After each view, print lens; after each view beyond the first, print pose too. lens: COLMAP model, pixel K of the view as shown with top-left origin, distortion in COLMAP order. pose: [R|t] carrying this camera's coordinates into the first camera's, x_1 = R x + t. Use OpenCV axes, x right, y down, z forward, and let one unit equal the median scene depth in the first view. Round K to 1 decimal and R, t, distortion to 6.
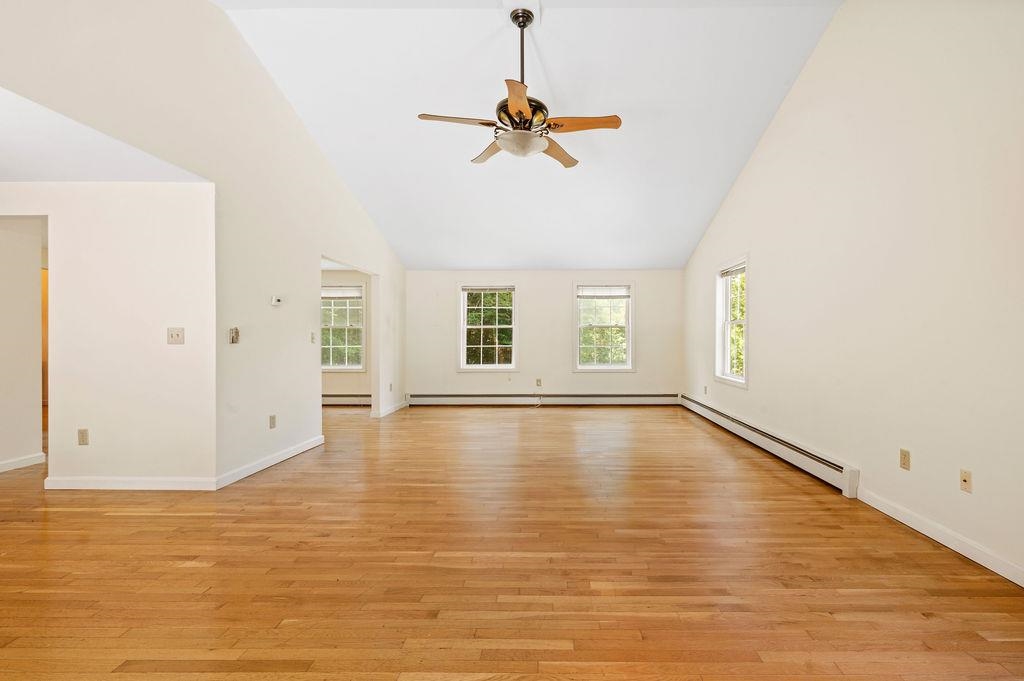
lens RADIAL K [[456.6, 0, 545.2], [0, 456.6, 341.4], [0, 0, 1]] dist [0.002436, -0.000444]
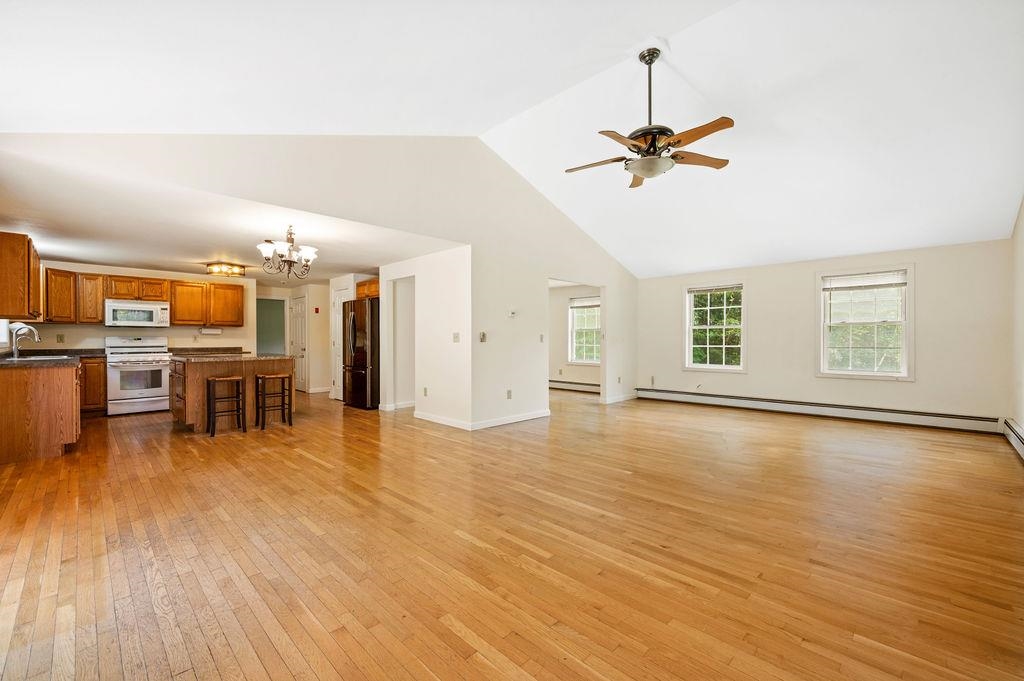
lens RADIAL K [[456.6, 0, 510.7], [0, 456.6, 342.5], [0, 0, 1]] dist [0.002436, -0.000444]
pose [[0.690164, 0.004788, -0.723637, 0.530582], [-0.003678, 0.999988, 0.003109, 0.001030], [0.723644, 0.000516, 0.690174, -0.031564]]
